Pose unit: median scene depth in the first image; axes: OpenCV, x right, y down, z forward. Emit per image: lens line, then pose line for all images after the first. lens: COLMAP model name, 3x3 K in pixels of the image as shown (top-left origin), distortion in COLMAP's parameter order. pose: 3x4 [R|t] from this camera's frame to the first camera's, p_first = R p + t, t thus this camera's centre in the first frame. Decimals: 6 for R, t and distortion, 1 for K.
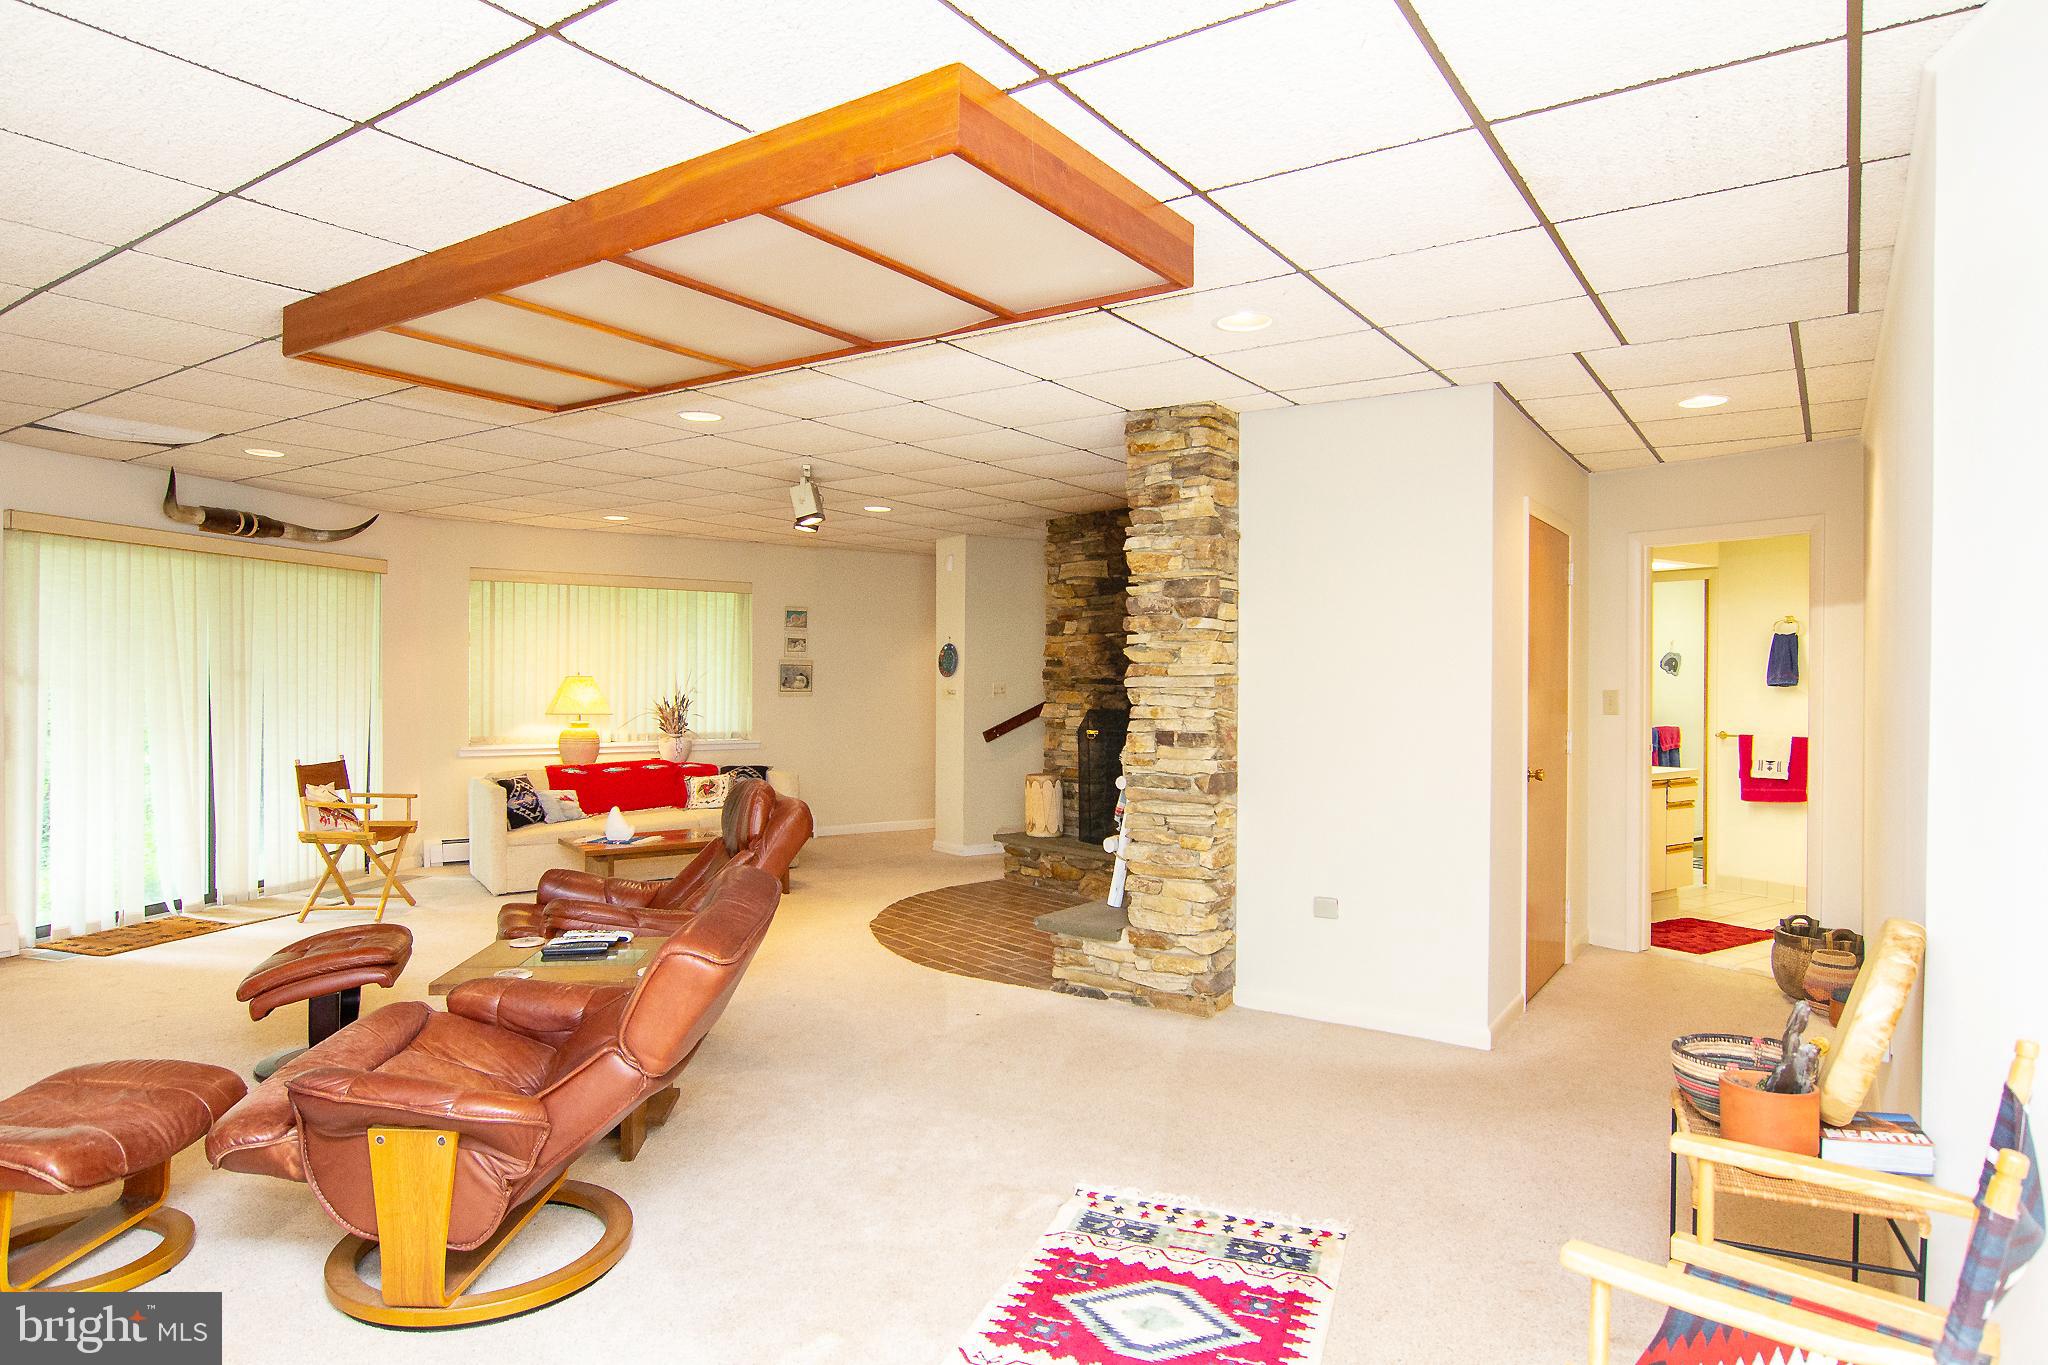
lens RADIAL K [[1232.3, 0, 1024.0], [0, 1232.3, 682.5], [0, 0, 1]] dist [-0.005478, -0.001530]
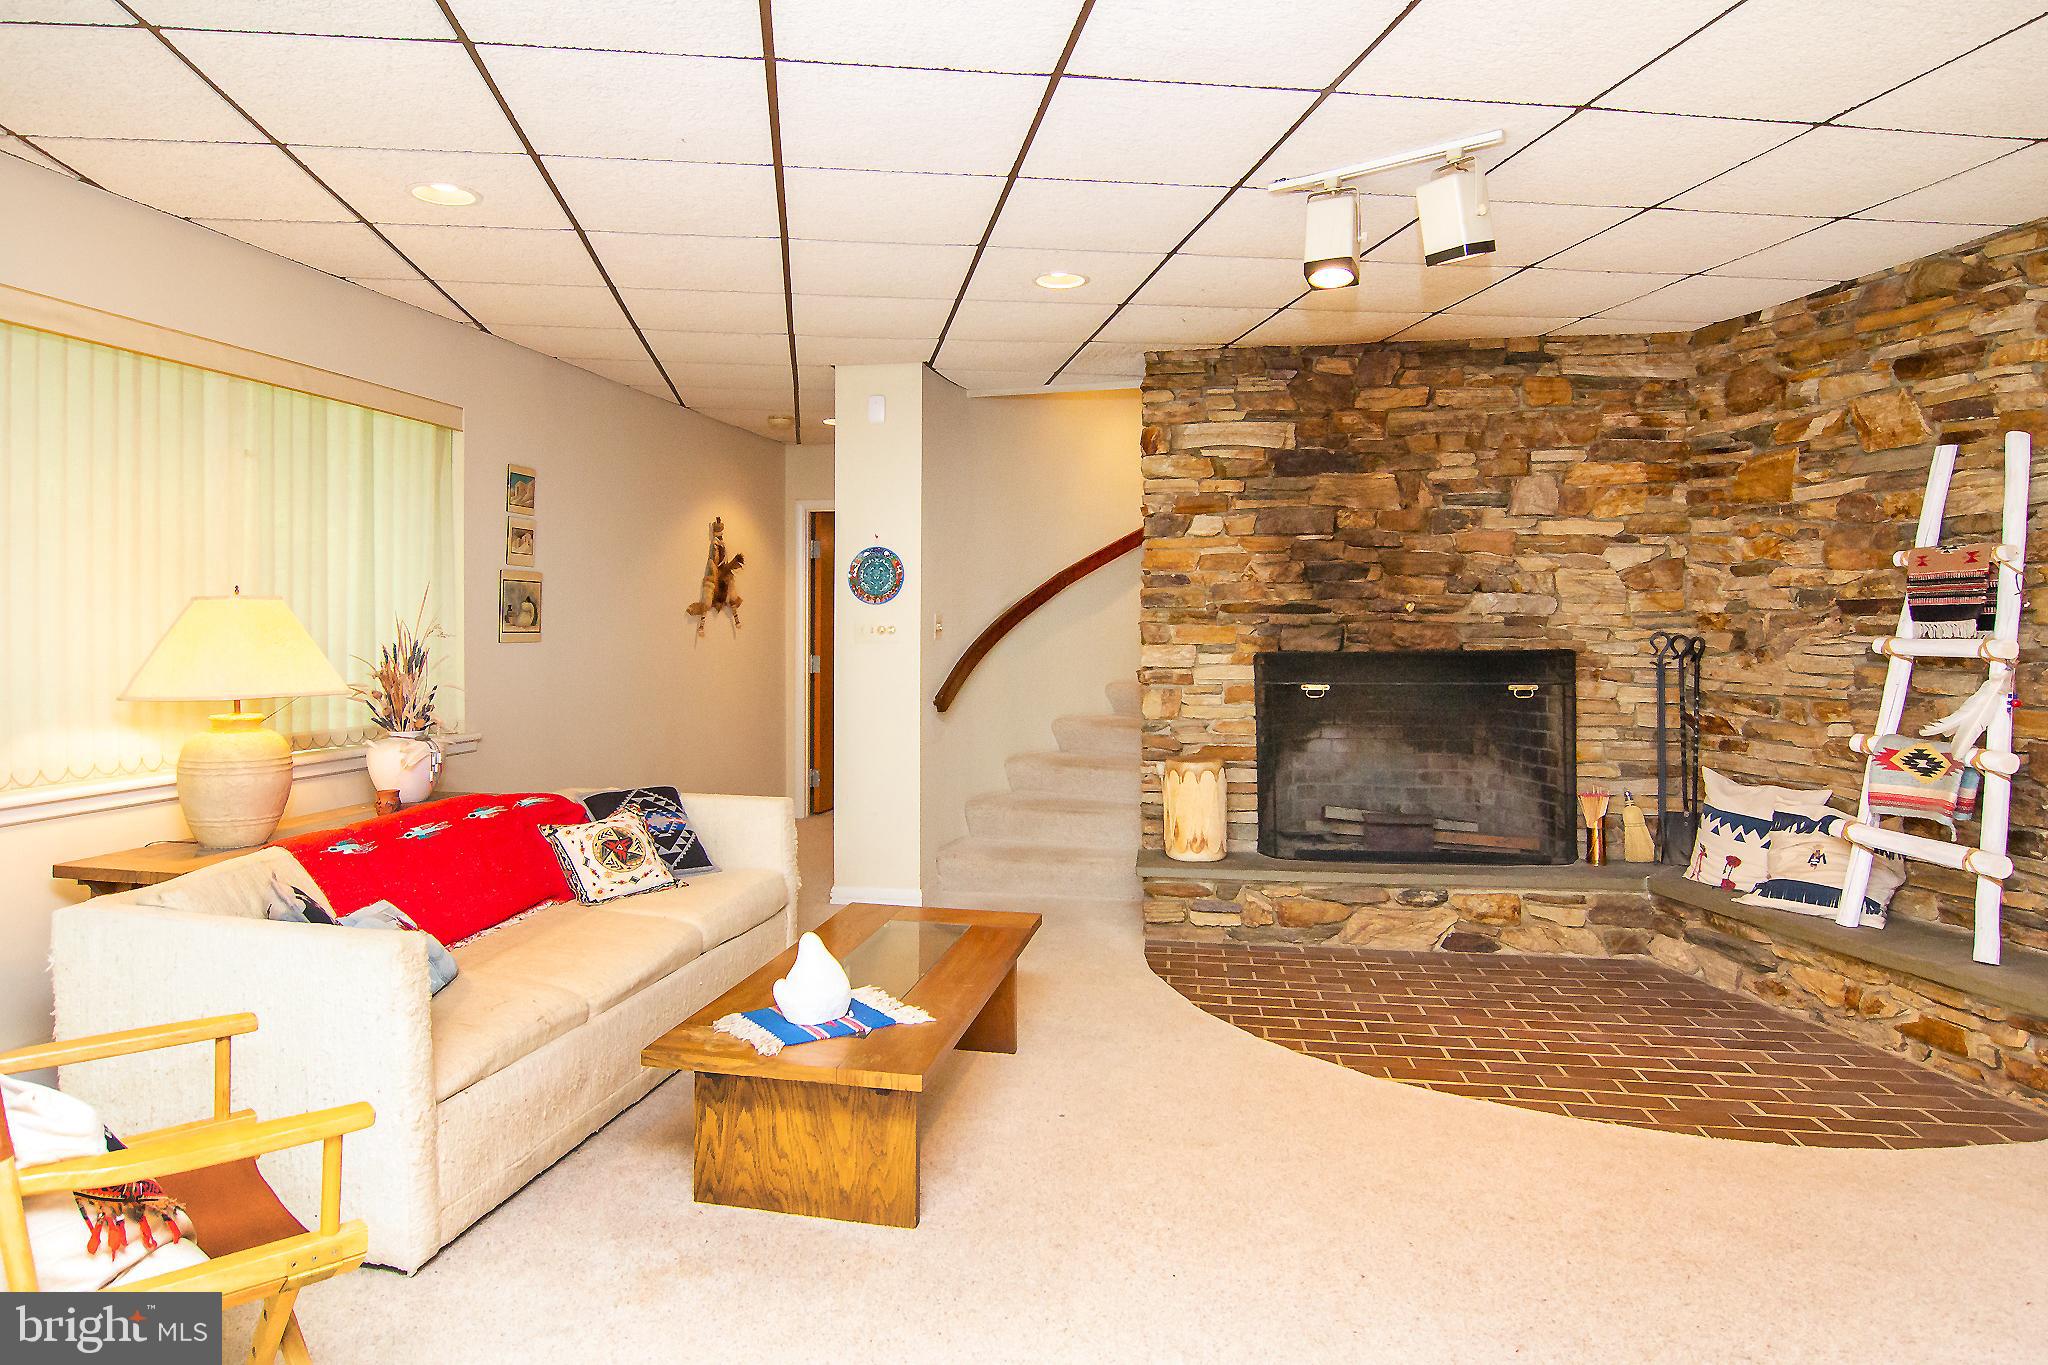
lens RADIAL K [[1273.1, 0, 1021.9], [0, 1273.1, 637.4], [0, 0, 1]] dist [-0.000270, -0.000007]
pose [[0.728598, -0.013210, 0.684814, -0.480430], [0.006636, 0.999903, 0.012227, 0.004830], [-0.684910, -0.004365, 0.728615, 0.583138]]
